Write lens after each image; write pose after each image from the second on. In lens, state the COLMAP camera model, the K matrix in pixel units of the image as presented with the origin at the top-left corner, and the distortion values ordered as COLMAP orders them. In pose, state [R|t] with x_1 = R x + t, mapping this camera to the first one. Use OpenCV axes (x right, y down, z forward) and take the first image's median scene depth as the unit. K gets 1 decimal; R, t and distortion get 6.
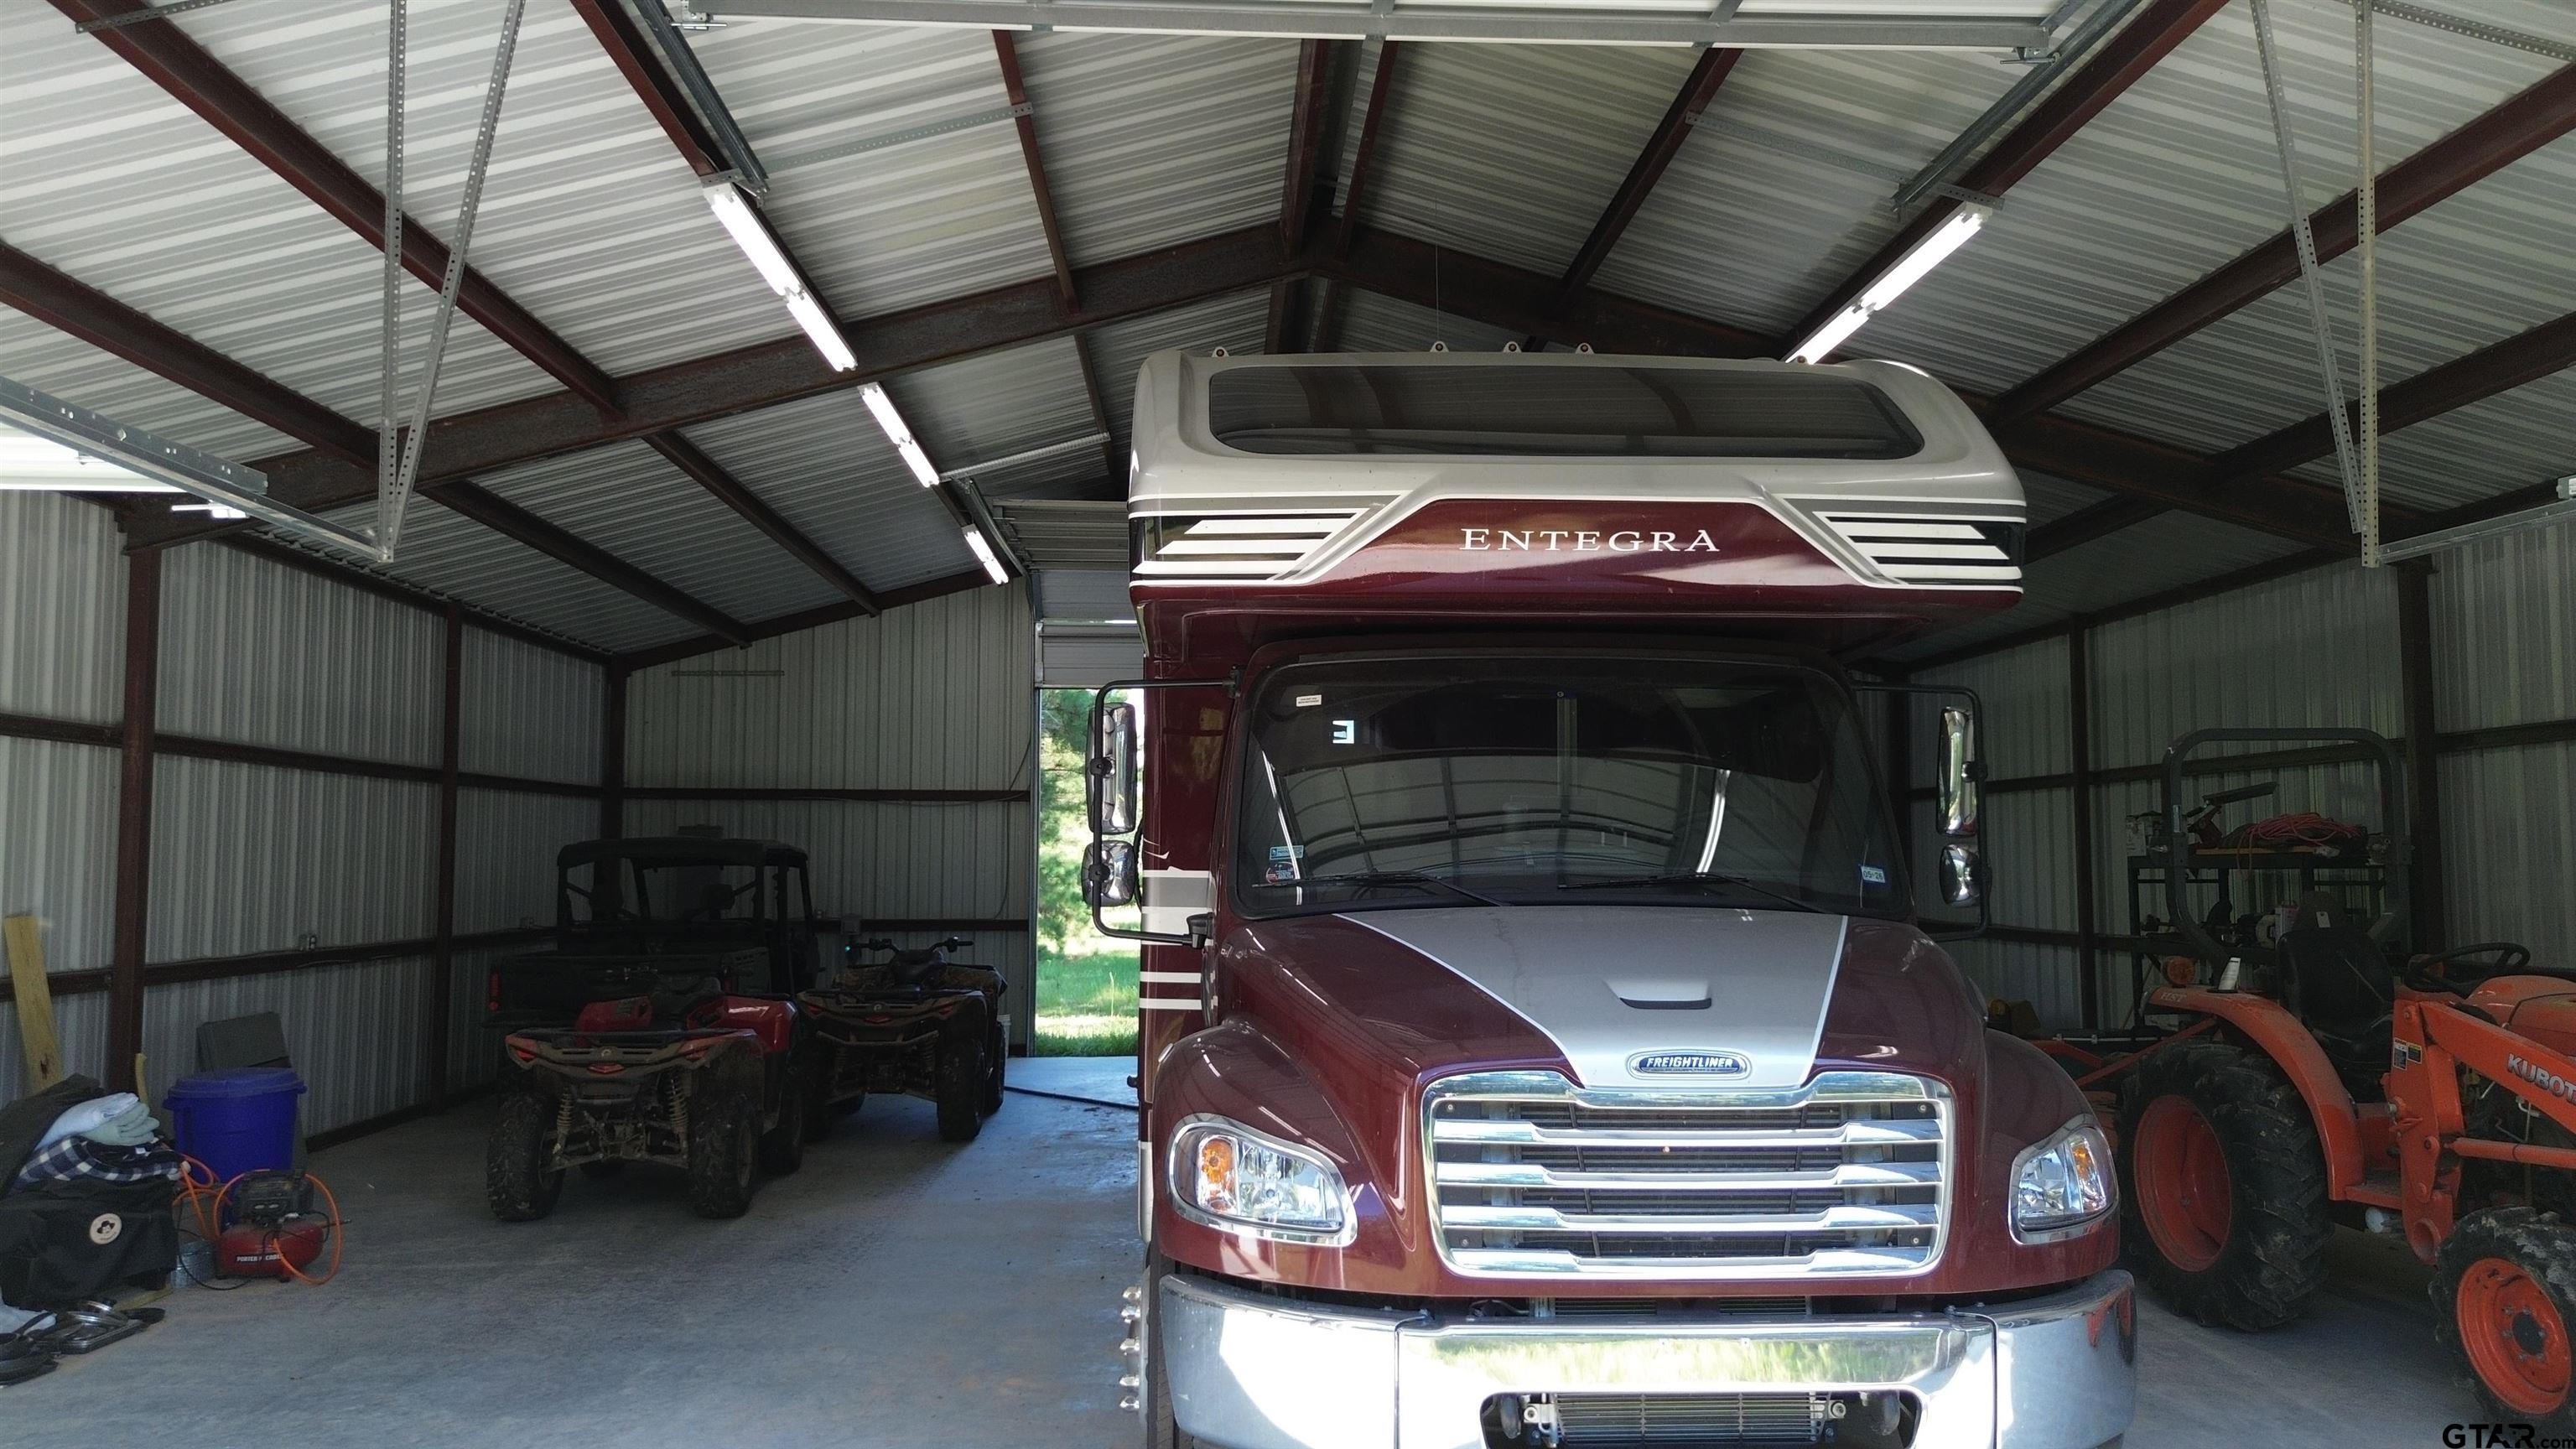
lens RADIAL K [[1848.4, 0, 1292.5], [0, 1848.4, 715.9], [0, 0, 1]] dist [0.095679, -0.092054]
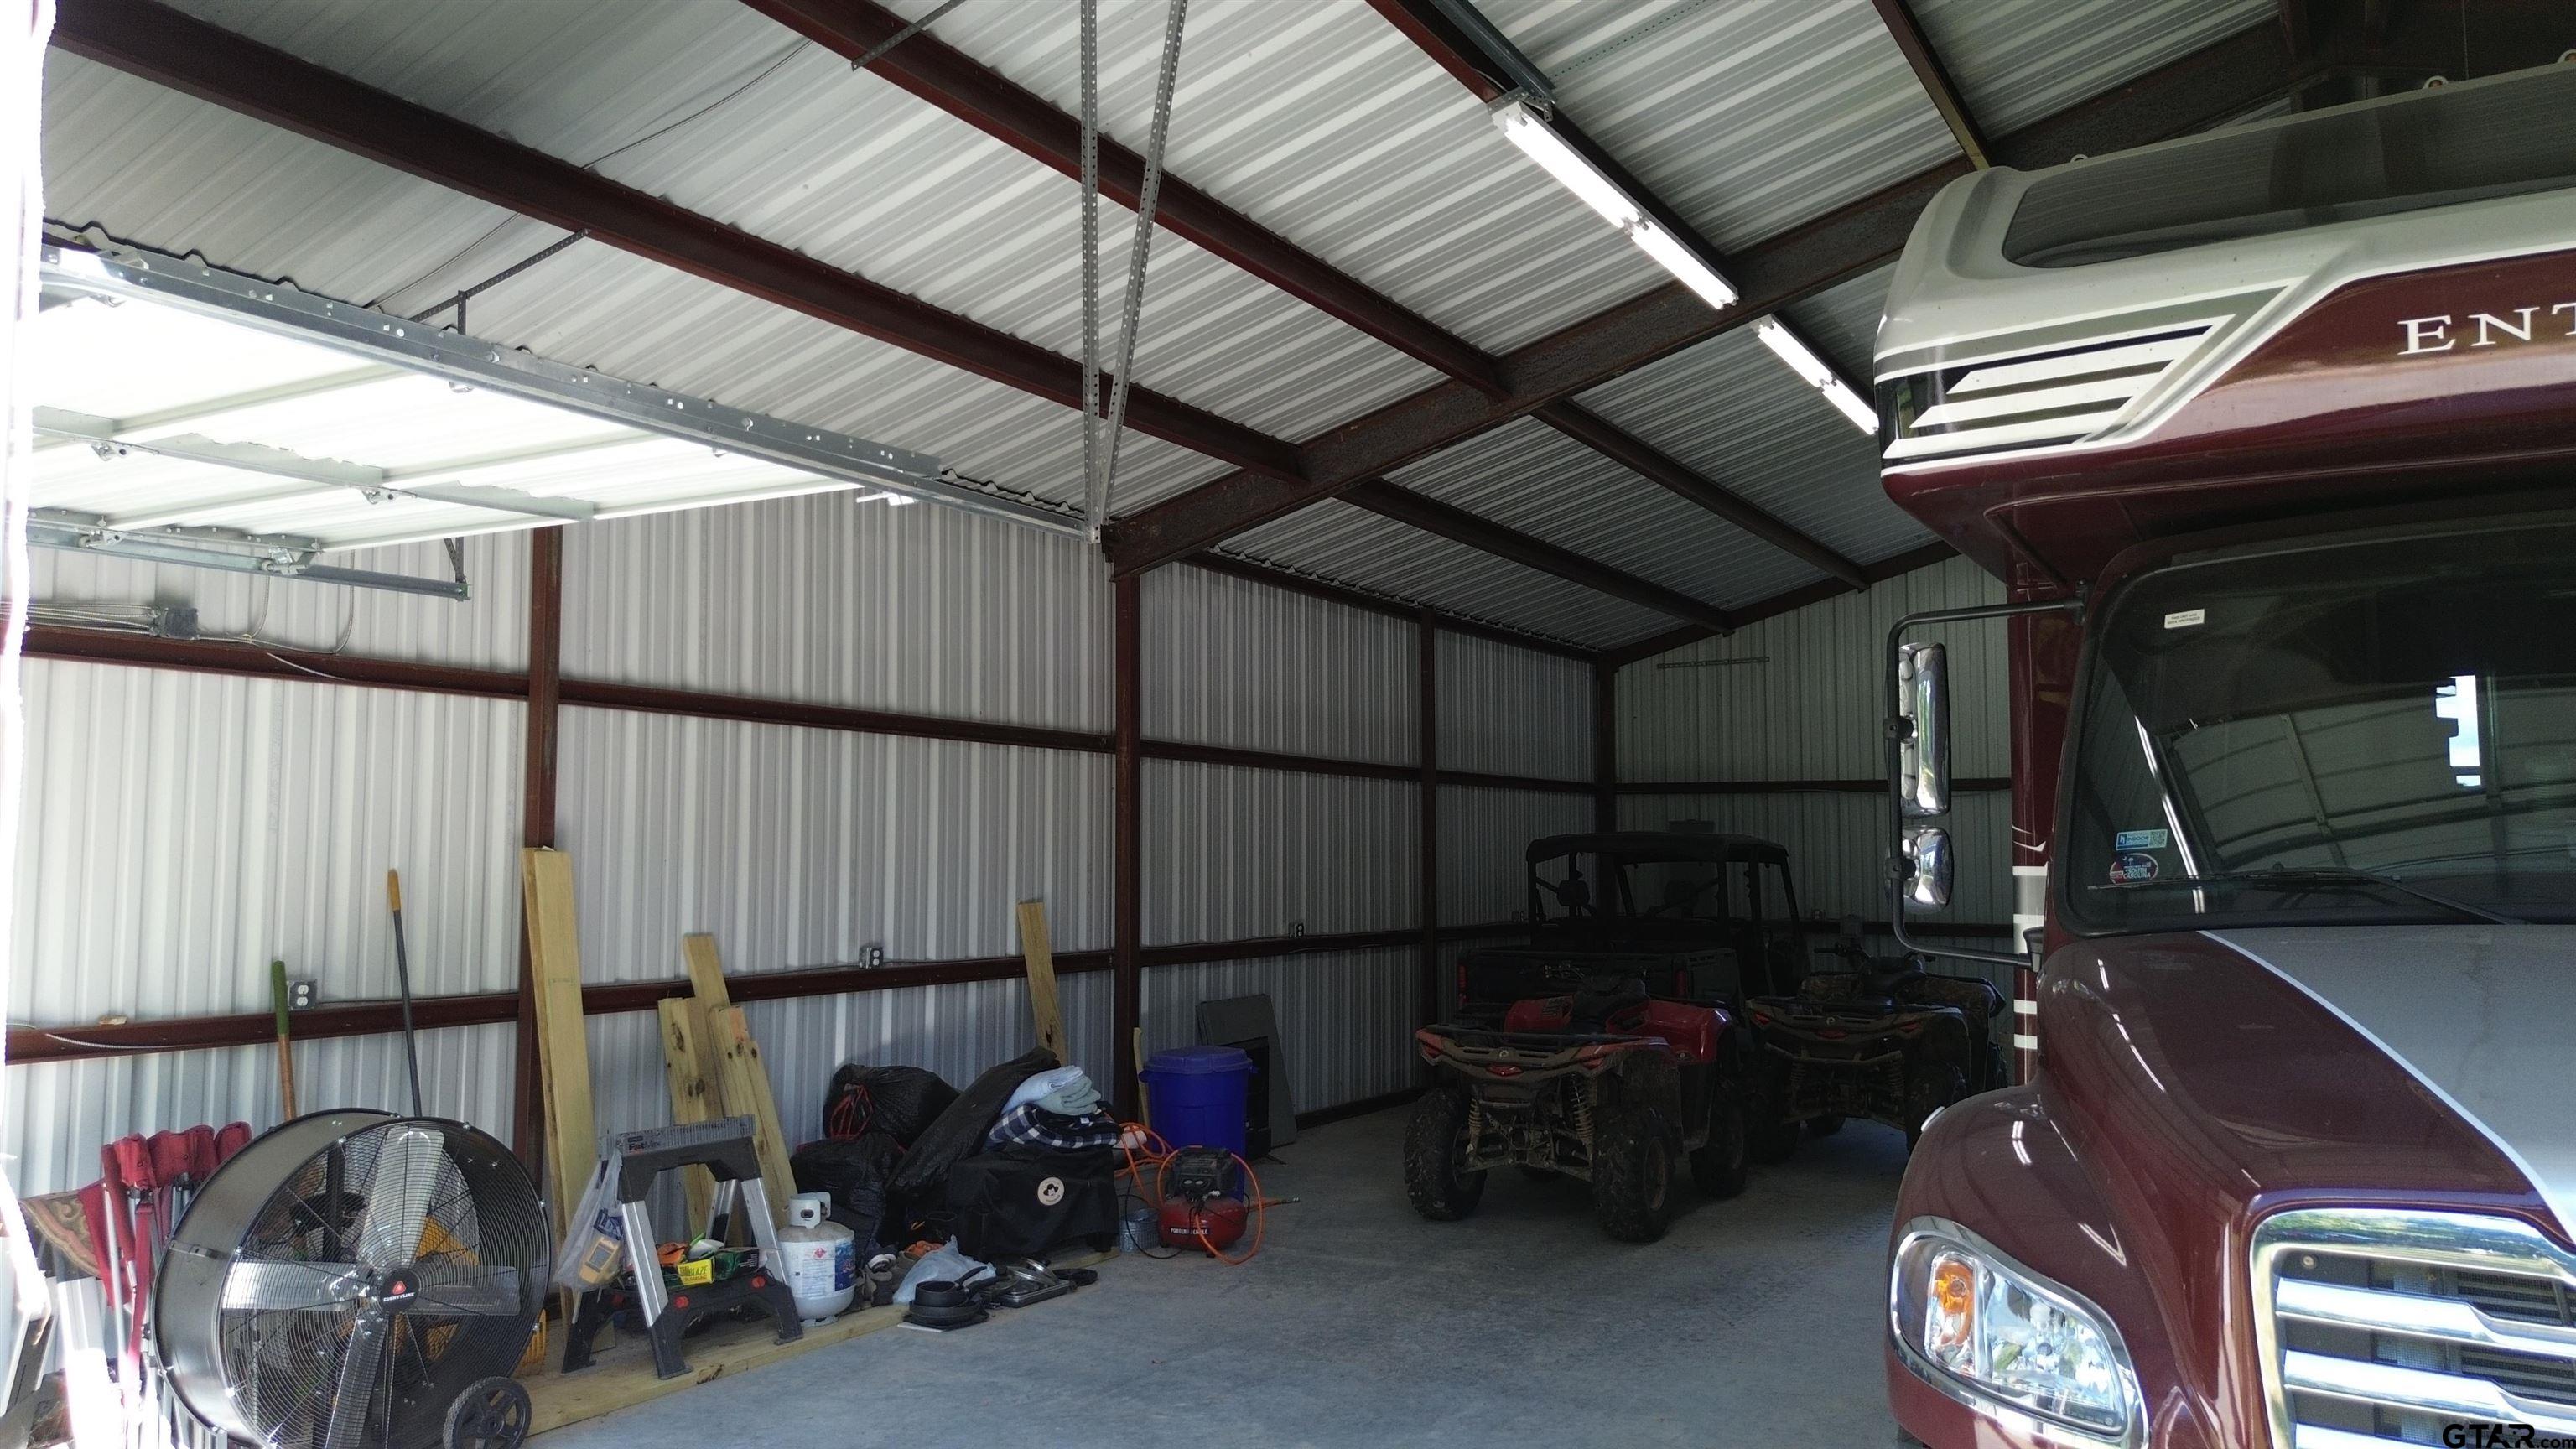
lens RADIAL K [[1848.4, 0, 1292.5], [0, 1848.4, 715.9], [0, 0, 1]] dist [0.095679, -0.092054]
pose [[0.840962, -0.043117, -0.539374, 0.063653], [0.043551, 0.998980, -0.011956, 0.013055], [0.539339, -0.013436, 0.841982, 0.140742]]
